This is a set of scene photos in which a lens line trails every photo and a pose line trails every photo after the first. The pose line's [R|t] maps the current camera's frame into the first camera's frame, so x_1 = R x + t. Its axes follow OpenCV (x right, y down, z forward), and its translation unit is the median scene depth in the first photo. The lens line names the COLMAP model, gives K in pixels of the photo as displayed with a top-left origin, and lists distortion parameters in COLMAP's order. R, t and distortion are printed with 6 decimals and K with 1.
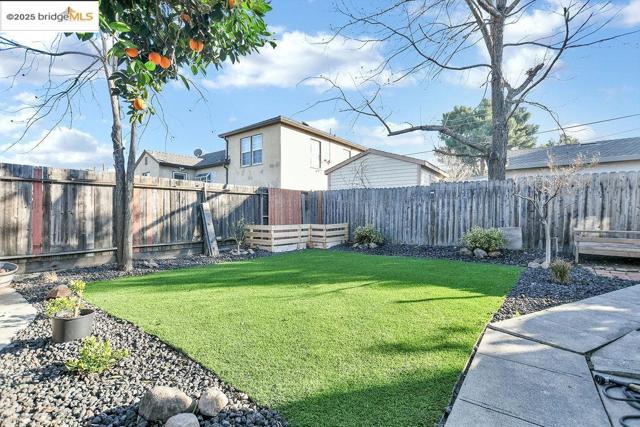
lens RADIAL K [[293.4, 0, 319.2], [0, 293.4, 214.8], [0, 0, 1]] dist [-0.024997, 0.000085]
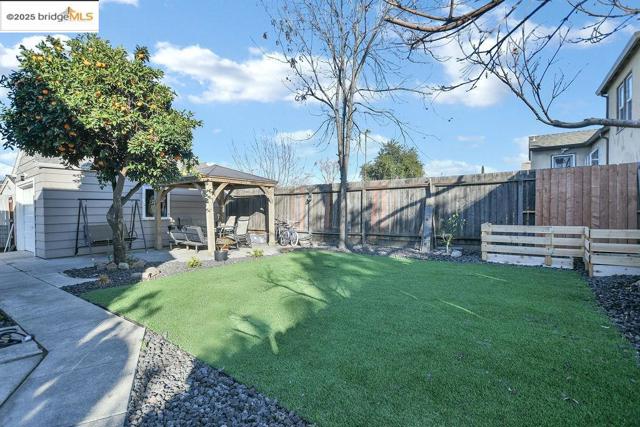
lens RADIAL K [[289.0, 0, 312.4], [0, 289.0, 211.8], [0, 0, 1]] dist [-0.007630, -0.000178]
pose [[0.041835, 0.011932, -0.999053, 0.595153], [0.011370, 0.999858, 0.012418, -0.011188], [0.999060, -0.011879, 0.041694, 0.569075]]
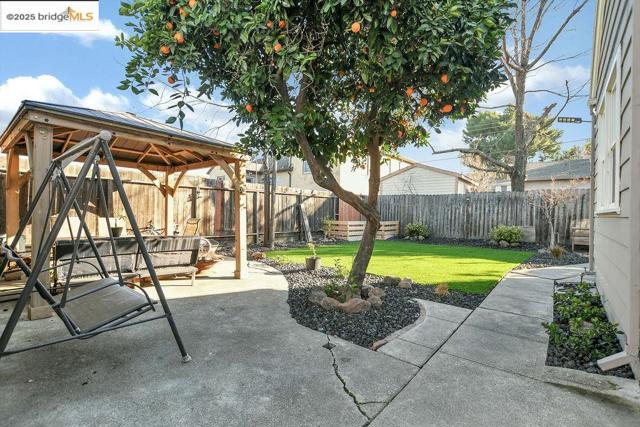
lens RADIAL K [[293.4, 0, 319.2], [0, 293.4, 214.8], [0, 0, 1]] dist [-0.024997, 0.000085]
pose [[0.998206, 0.019802, -0.056496, -0.233327], [-0.019580, 0.999798, 0.004483, 0.003128], [0.056573, -0.003368, 0.998393, -0.400474]]
